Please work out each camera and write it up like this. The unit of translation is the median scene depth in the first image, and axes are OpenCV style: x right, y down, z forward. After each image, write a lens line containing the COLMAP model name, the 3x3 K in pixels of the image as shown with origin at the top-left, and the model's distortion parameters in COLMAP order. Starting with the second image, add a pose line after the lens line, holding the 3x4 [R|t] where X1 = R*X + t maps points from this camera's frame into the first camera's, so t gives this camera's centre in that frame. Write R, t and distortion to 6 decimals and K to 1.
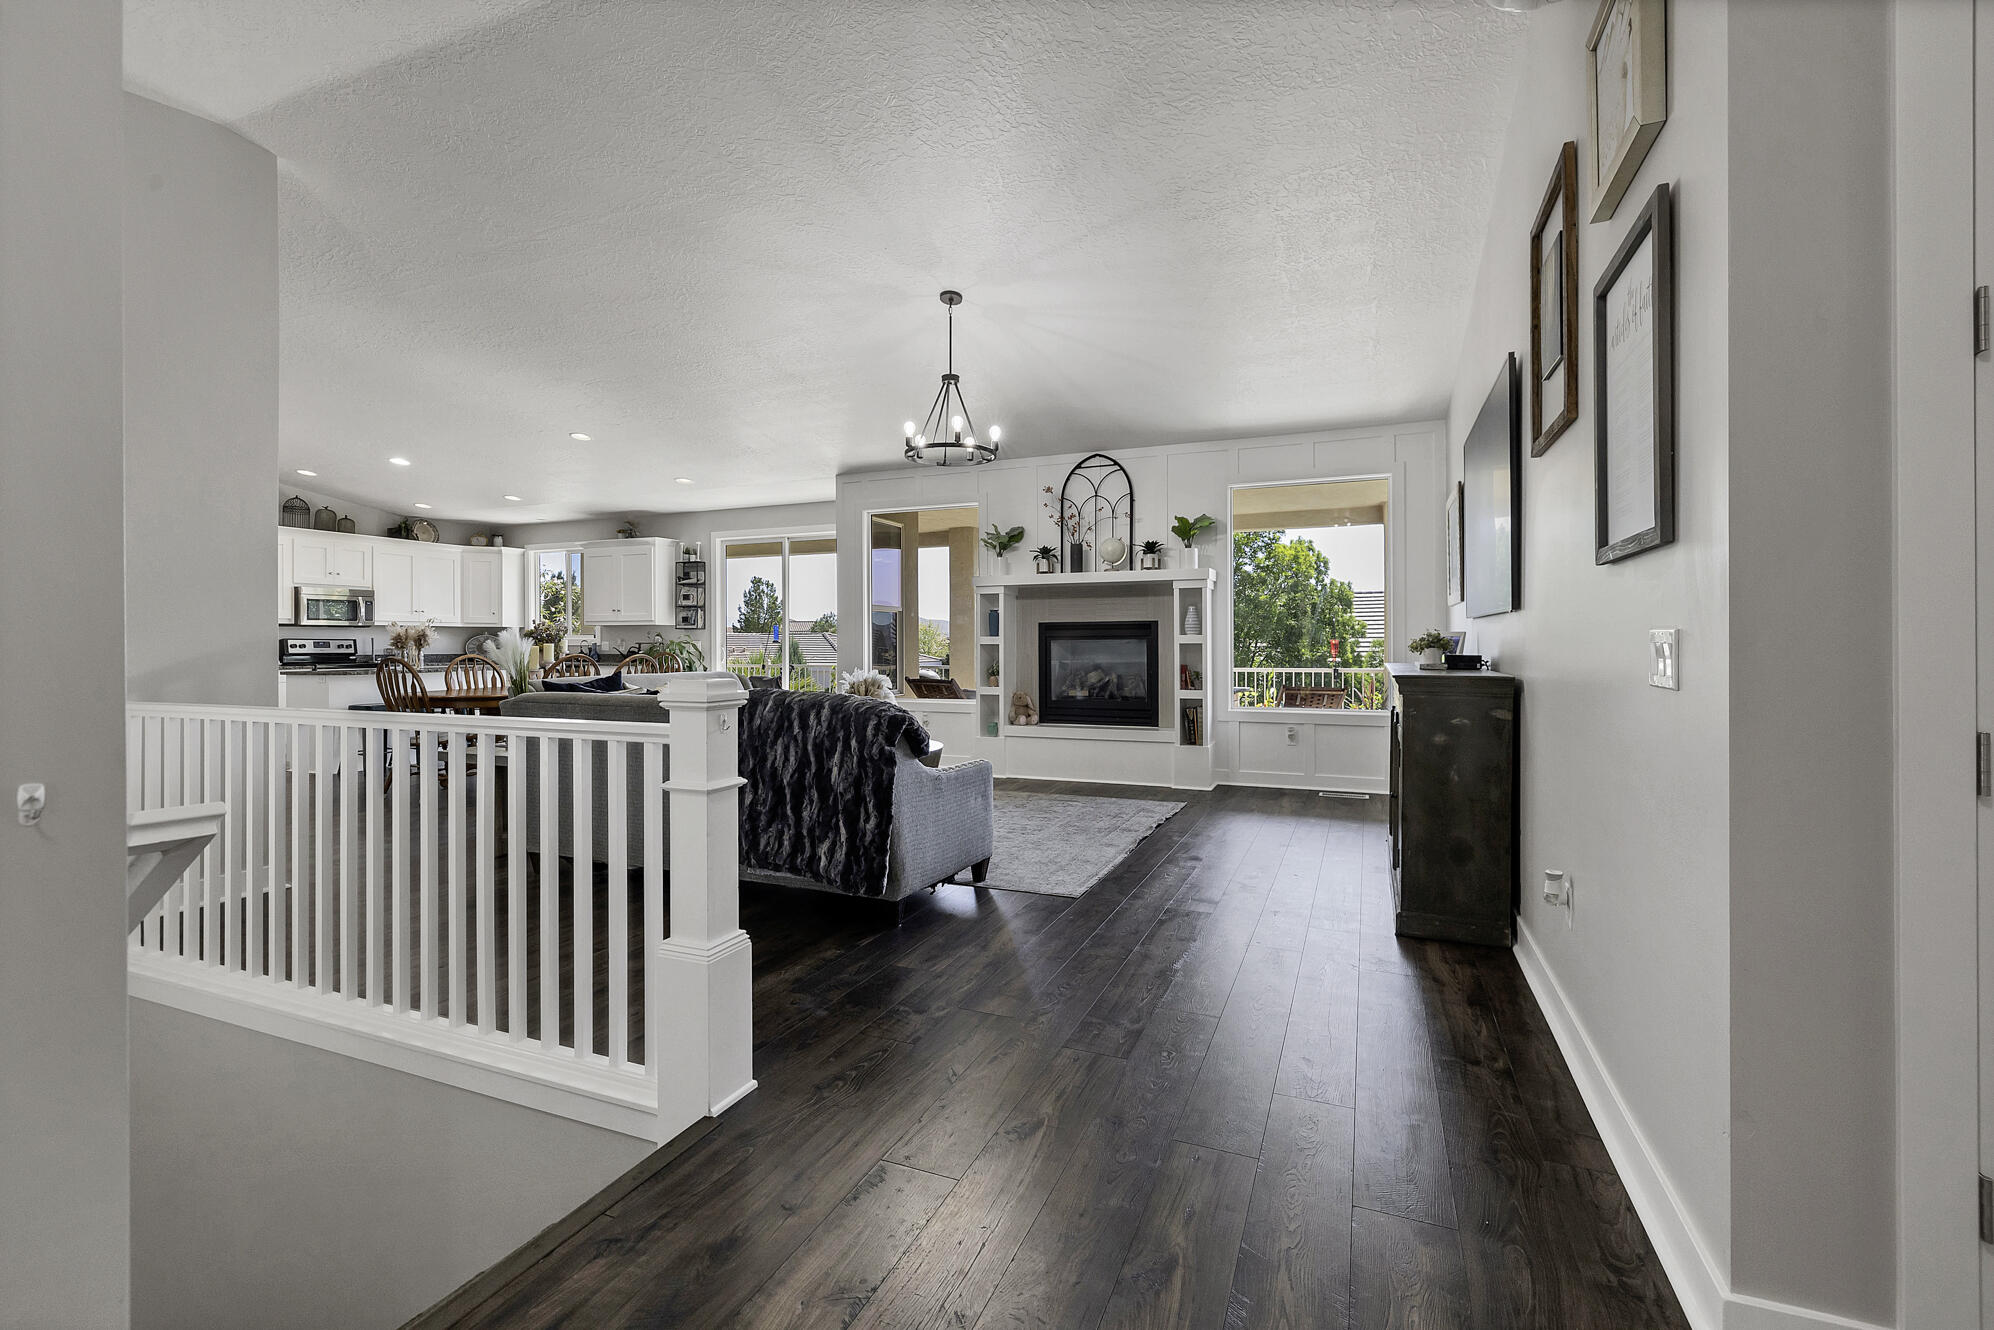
lens RADIAL K [[867.4, 0, 1024.4], [0, 867.4, 642.3], [0, 0, 1]] dist [0.003397, -0.000013]
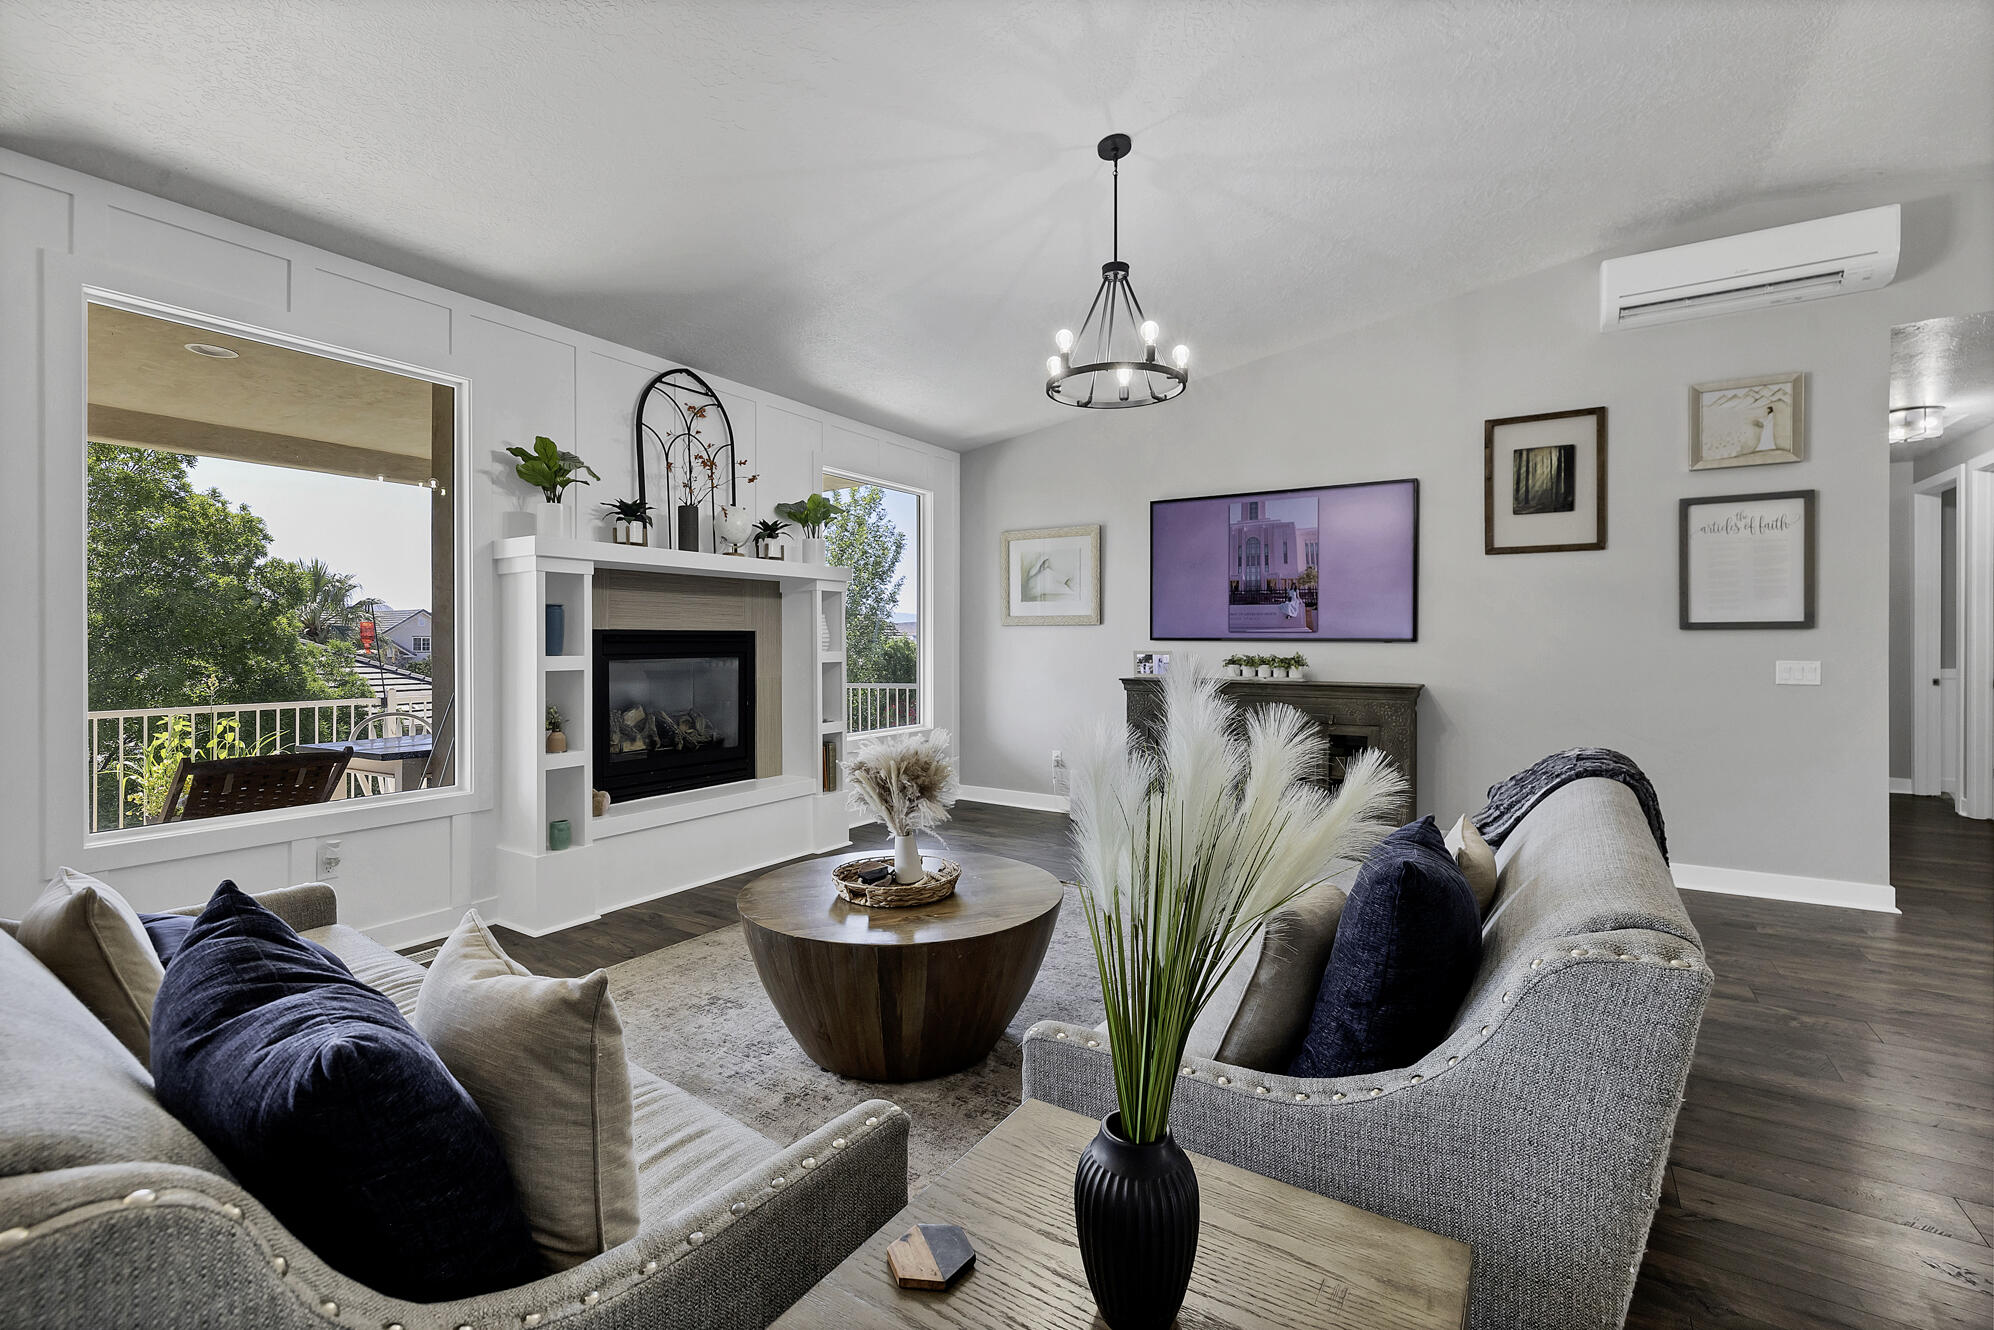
lens RADIAL K [[867.4, 0, 1000.3], [0, 867.4, 637.6], [0, 0, 1]] dist [0.003397, -0.000013]
pose [[0.180780, 0.006514, 0.983502, -0.494909], [-0.004097, 0.999974, -0.005870, -0.015231], [-0.983515, -0.002968, 0.180802, 0.639130]]
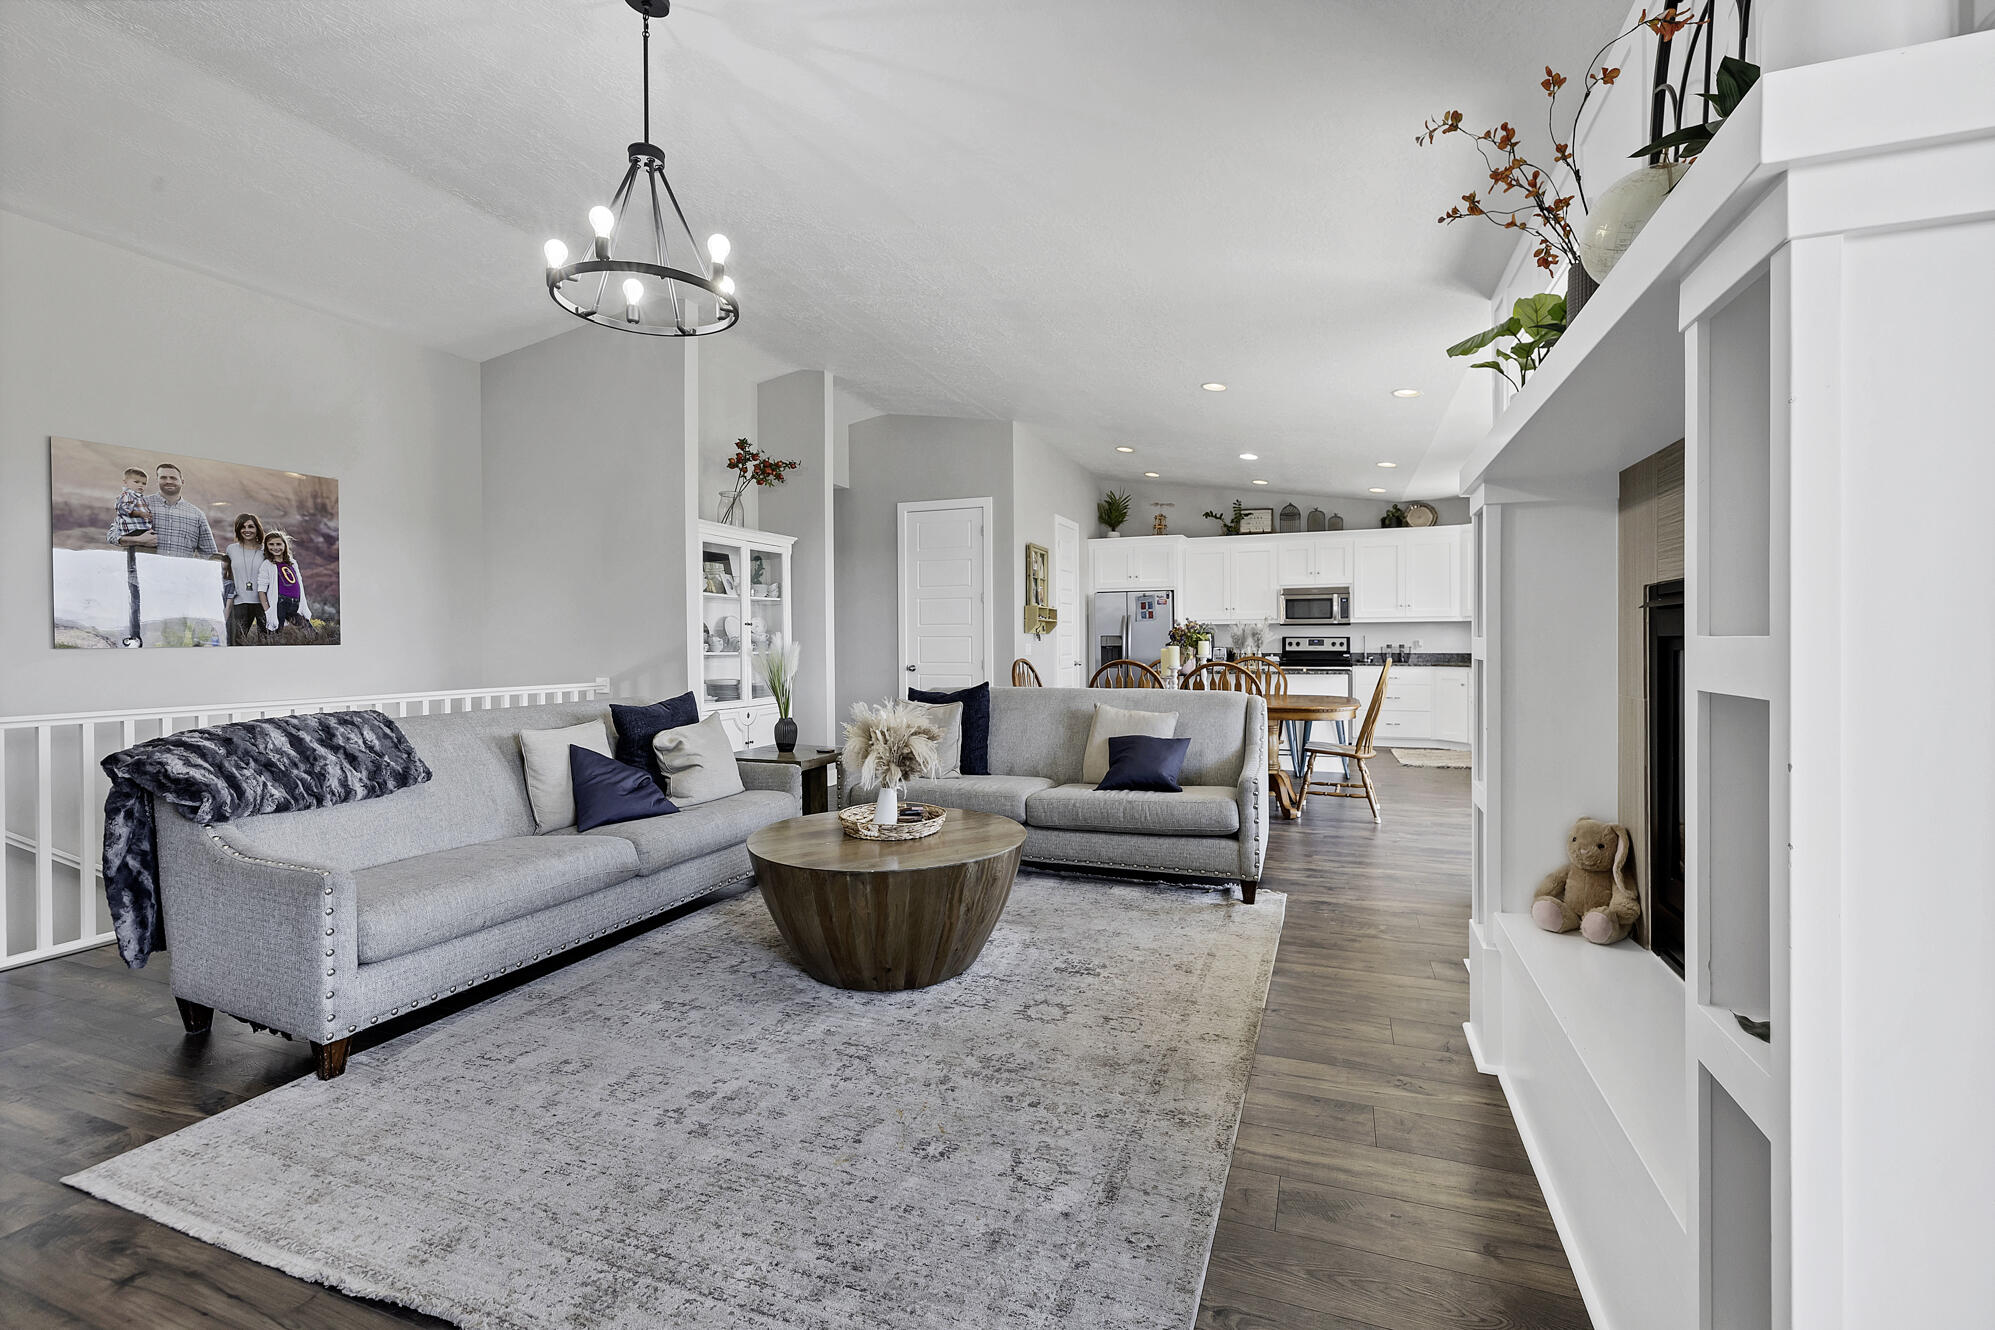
lens RADIAL K [[867.8, 0, 995.6], [0, 867.8, 662.0], [0, 0, 1]] dist [0.003397, -0.000013]
pose [[0.011754, 0.027902, -0.999542, 0.291375], [0.008467, 0.999572, 0.028002, -0.008053], [0.999895, -0.008792, 0.011513, 0.793866]]
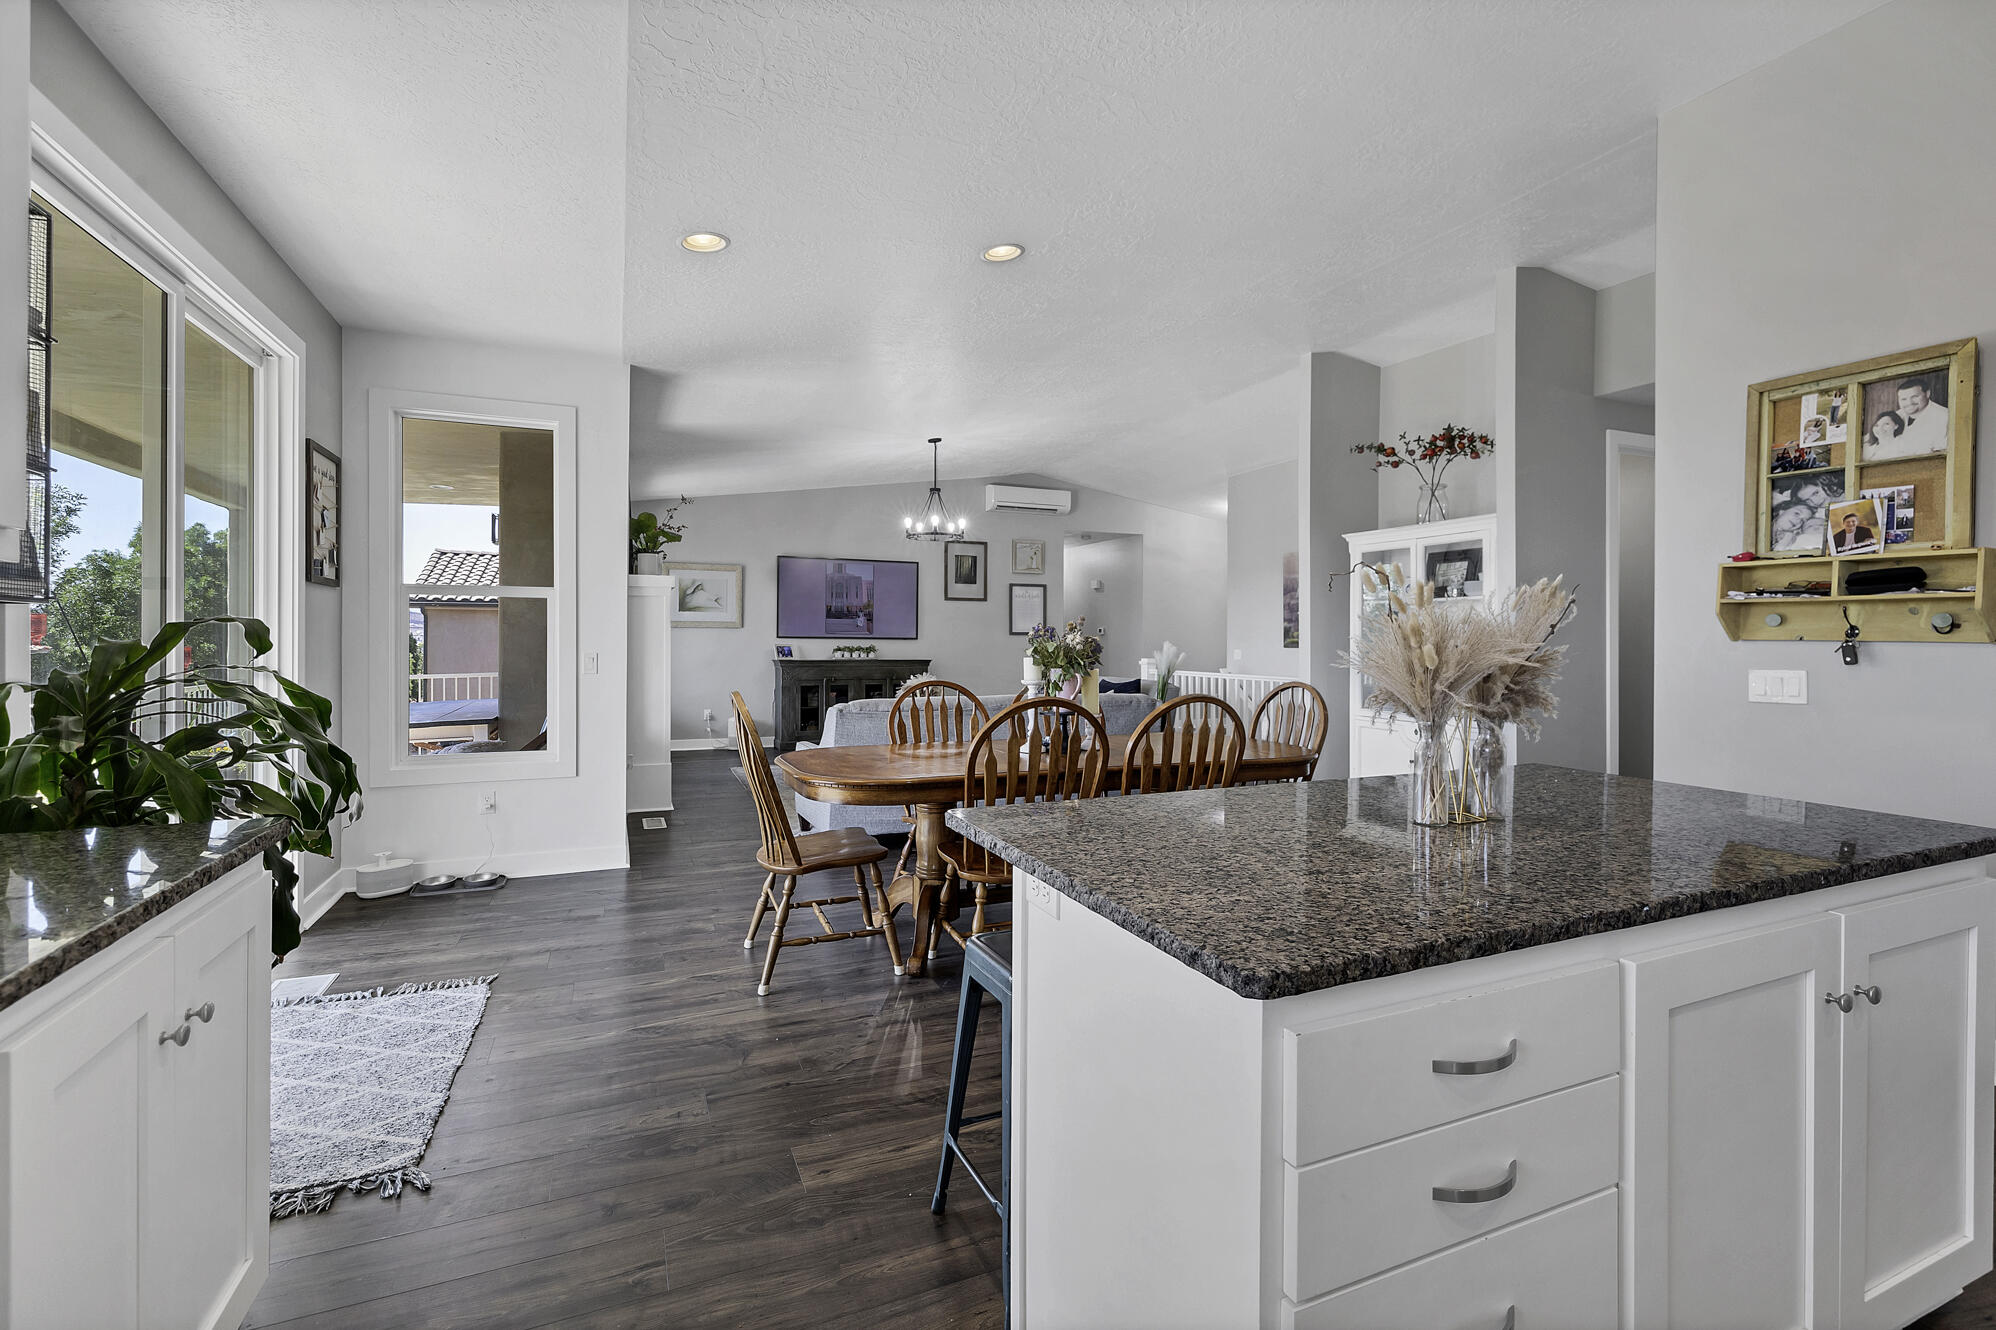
lens RADIAL K [[868.3, 0, 1023.9], [0, 868.3, 642.4], [0, 0, 1]] dist [0.003397, -0.000013]
pose [[-0.732911, -0.002312, 0.680320, -0.862799], [-0.005895, 0.999978, -0.002953, -0.009303], [-0.680299, -0.006175, -0.732909, 1.369130]]
